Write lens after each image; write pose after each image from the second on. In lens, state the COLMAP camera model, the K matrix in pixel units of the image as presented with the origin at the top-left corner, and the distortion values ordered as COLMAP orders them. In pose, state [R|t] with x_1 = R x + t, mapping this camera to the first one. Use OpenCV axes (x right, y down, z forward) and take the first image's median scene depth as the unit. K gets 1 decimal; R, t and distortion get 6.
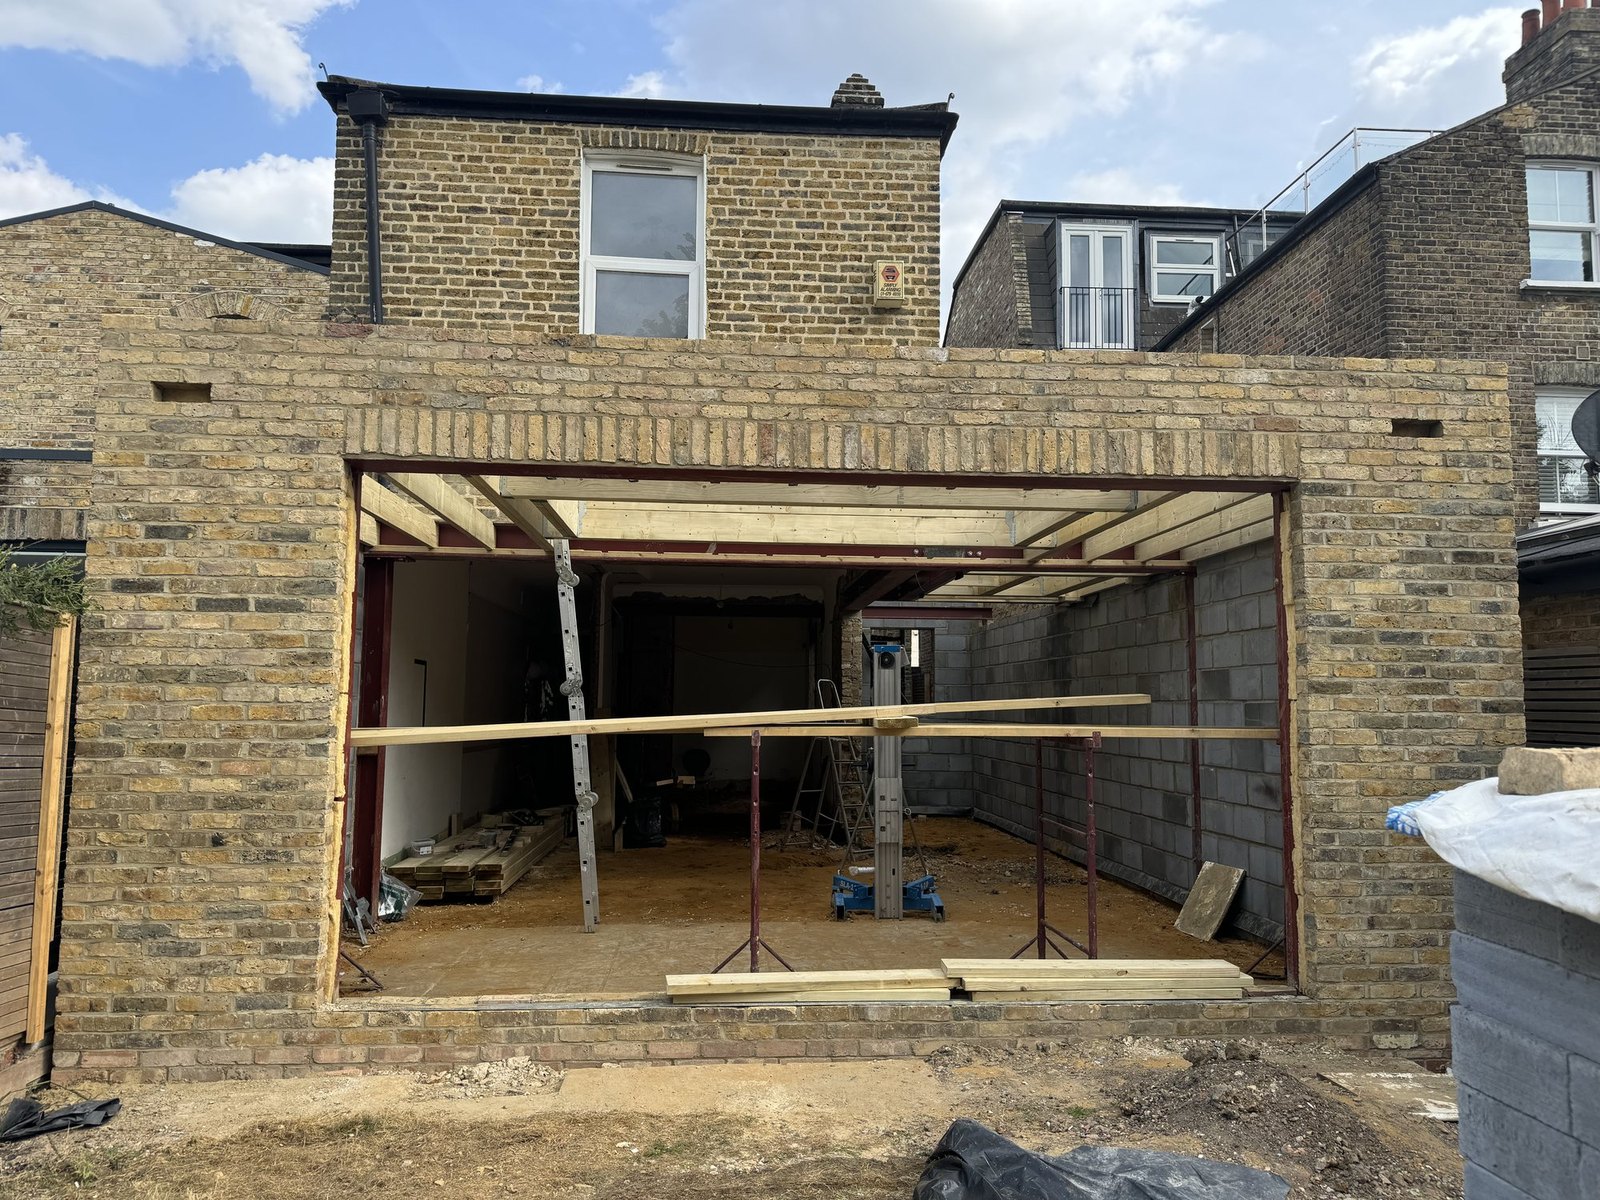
lens RADIAL K [[1065.3, 0, 803.4], [0, 1065.3, 623.3], [0, 0, 1]] dist [0.038771, -0.039472]
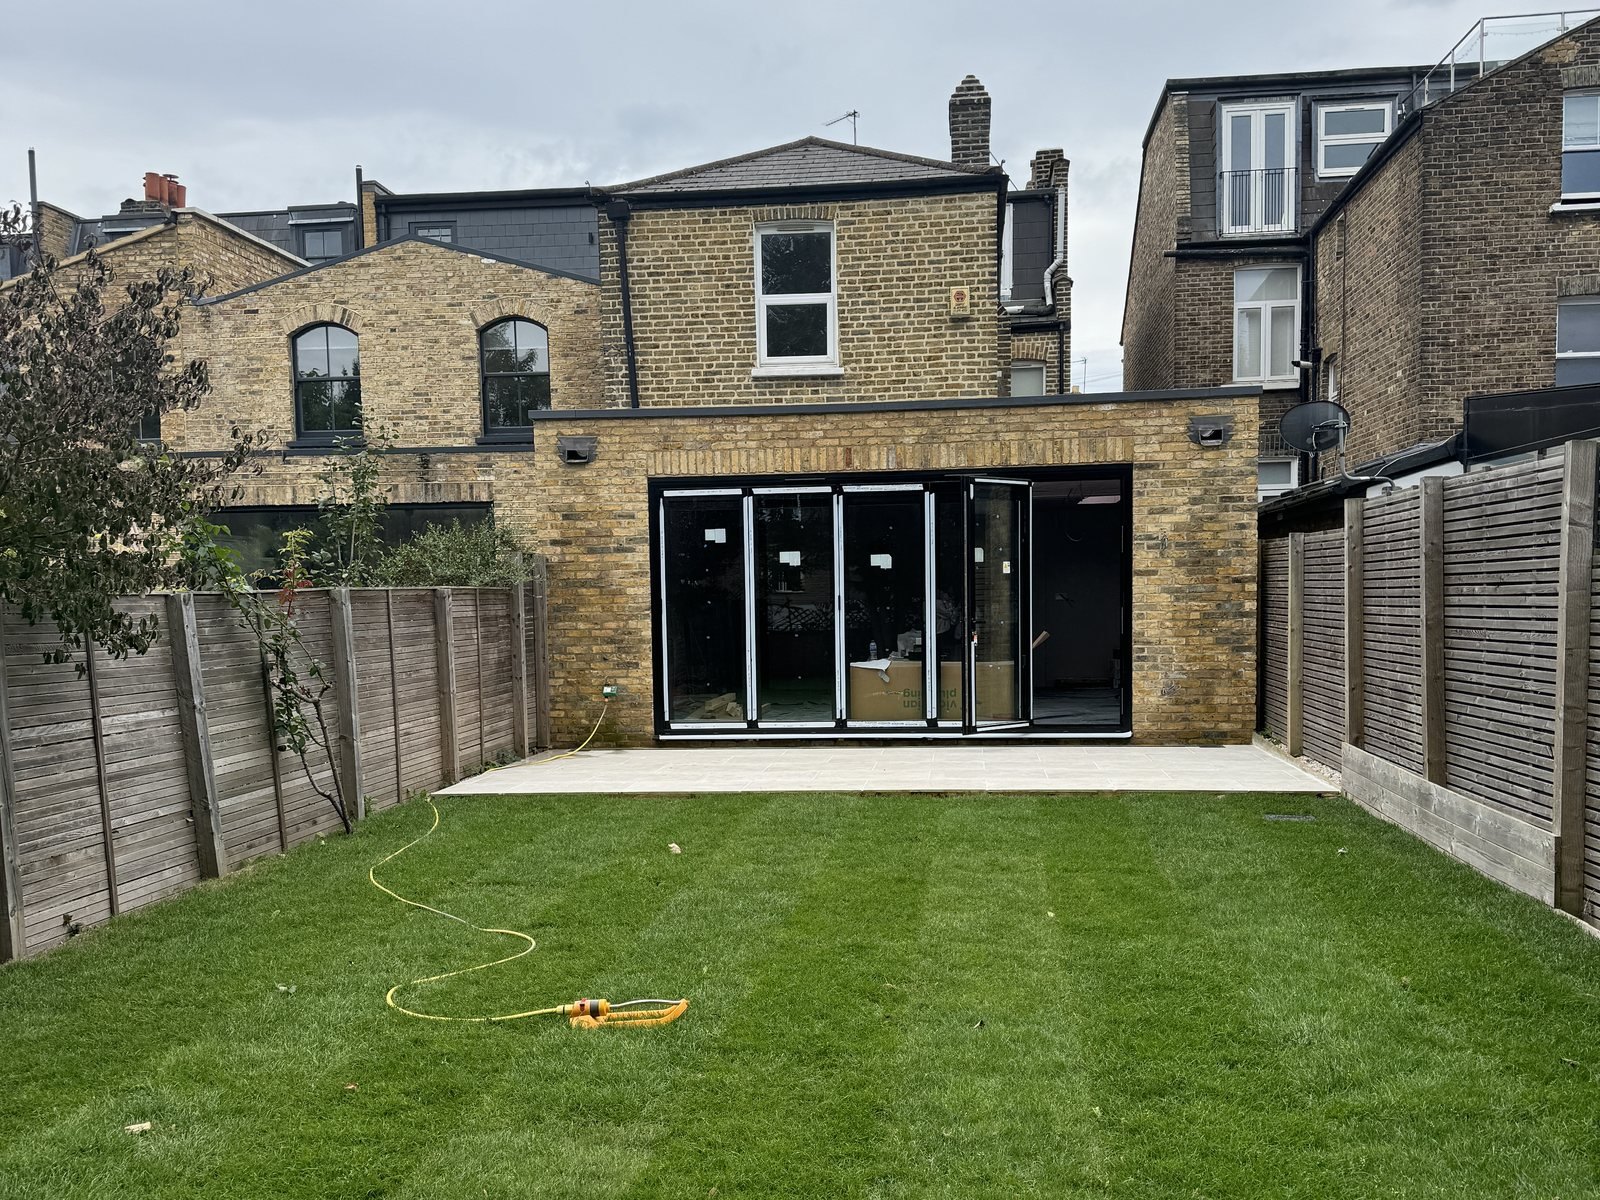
lens RADIAL K [[1065.3, 0, 803.4], [0, 1065.3, 623.3], [0, 0, 1]] dist [0.038771, -0.039472]
pose [[0.982653, -0.020851, -0.184279, 0.128051], [0.040635, 0.993722, 0.104242, -0.038942], [0.180948, -0.109922, 0.977331, -0.520921]]
